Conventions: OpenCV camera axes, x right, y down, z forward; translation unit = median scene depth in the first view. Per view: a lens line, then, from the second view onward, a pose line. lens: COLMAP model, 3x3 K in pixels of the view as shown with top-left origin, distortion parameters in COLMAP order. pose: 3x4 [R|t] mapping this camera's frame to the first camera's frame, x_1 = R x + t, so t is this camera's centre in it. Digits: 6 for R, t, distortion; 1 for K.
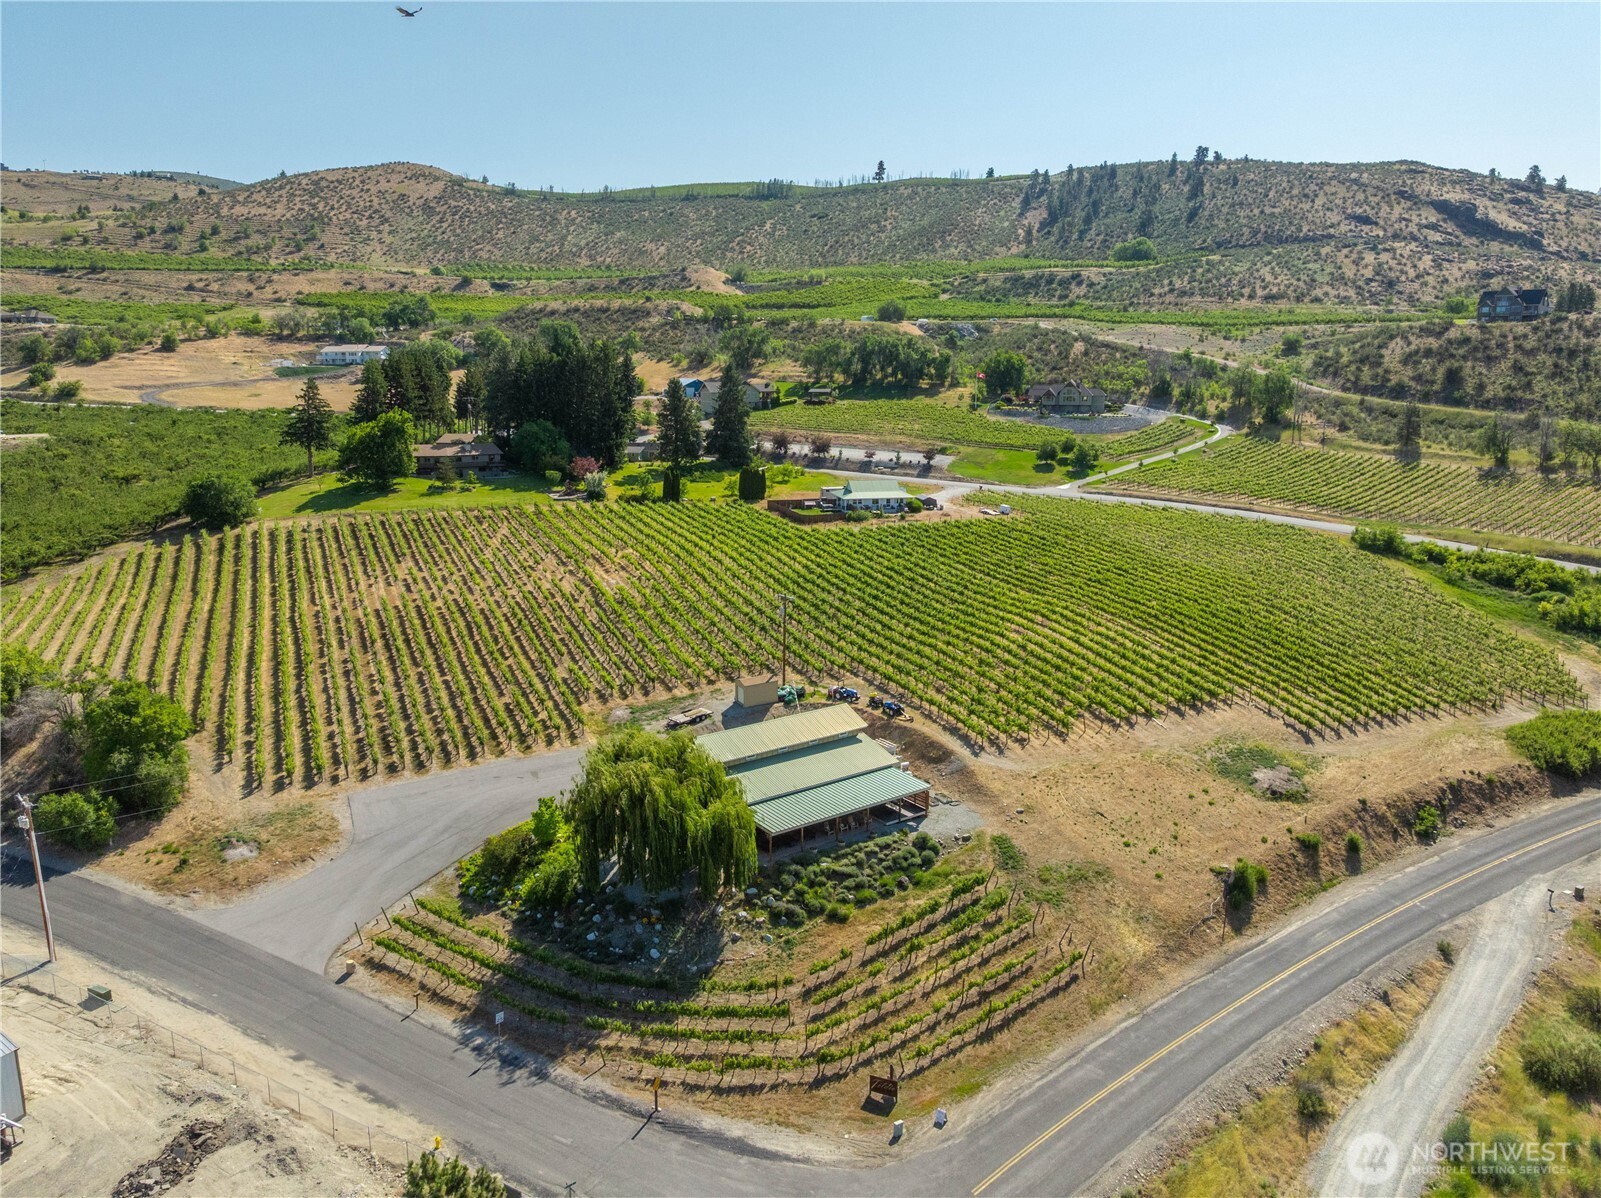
lens RADIAL K [[1114.9, 0, 806.7], [0, 1114.9, 585.4], [0, 0, 1]] dist [-0.044030, 0.004385]
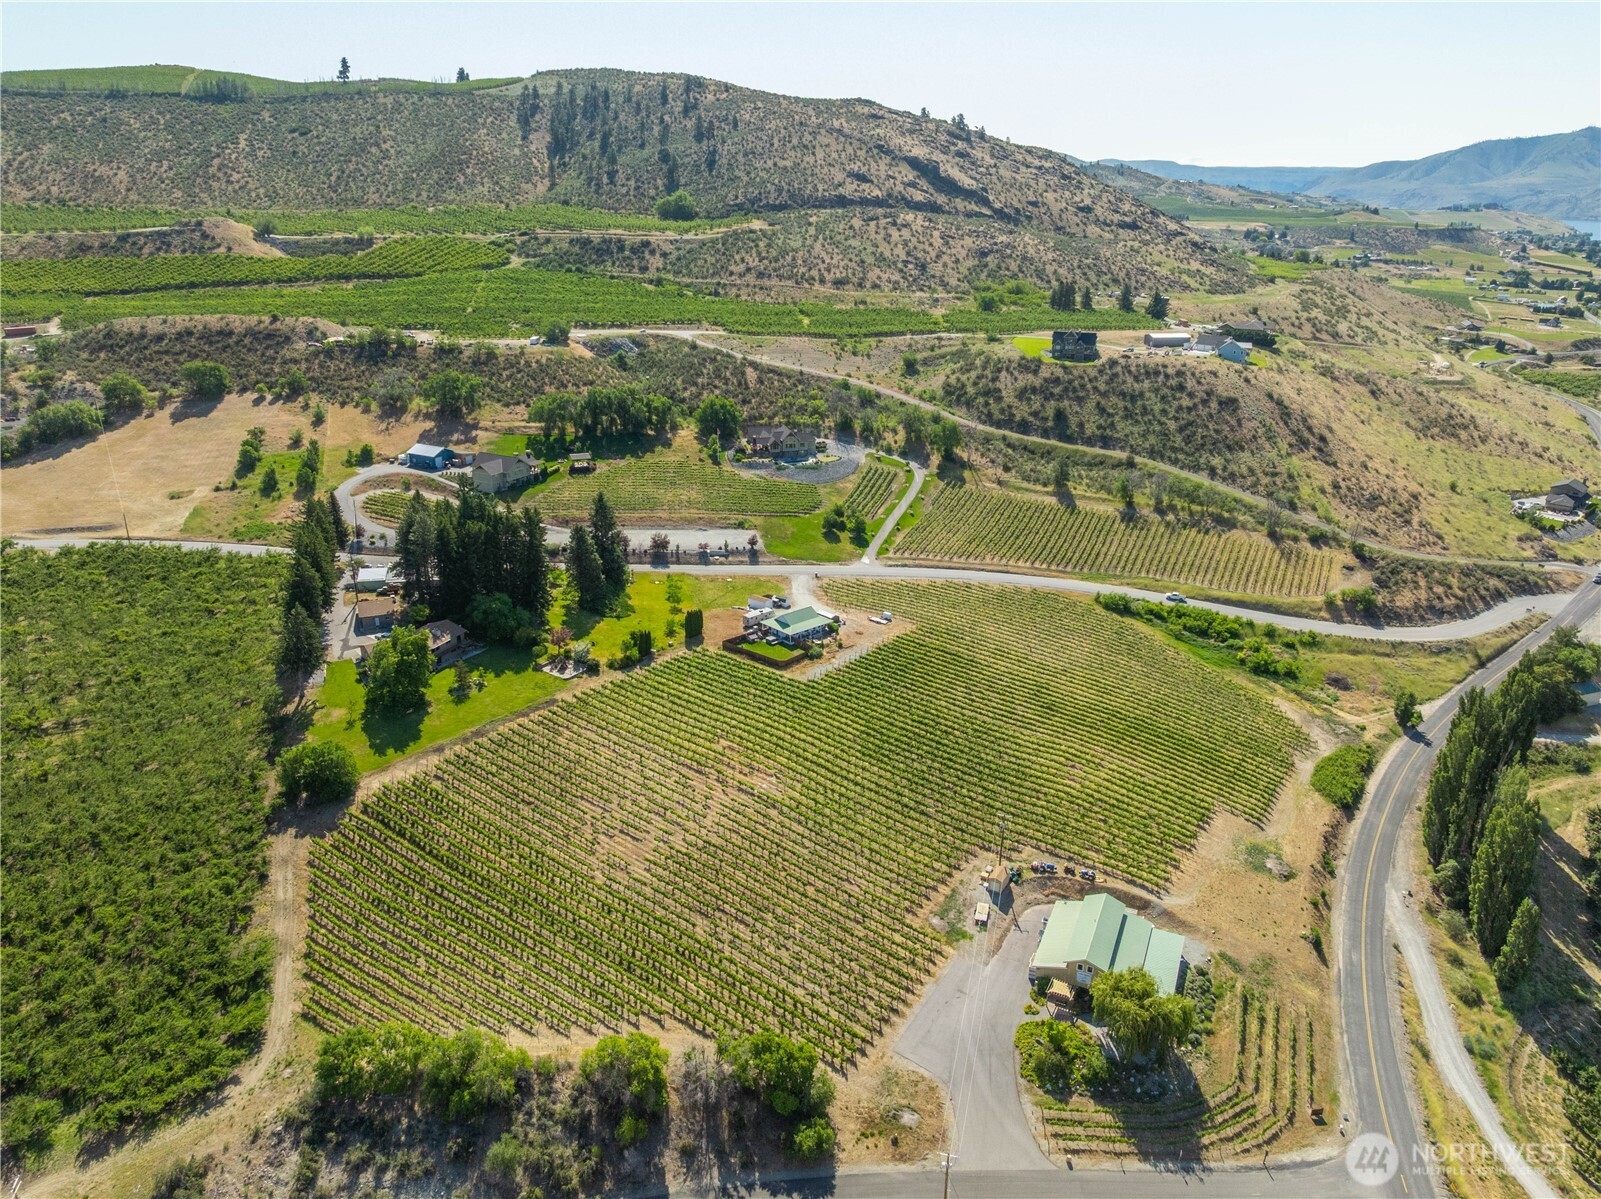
lens RADIAL K [[1114.9, 0, 804.2], [0, 1114.9, 609.4], [0, 0, 1]] dist [-0.044030, 0.004385]
pose [[0.865531, -0.170645, 0.470889, -0.340240], [0.093793, 0.978760, 0.182293, -0.210073], [-0.491995, -0.113615, 0.863153, -0.060345]]
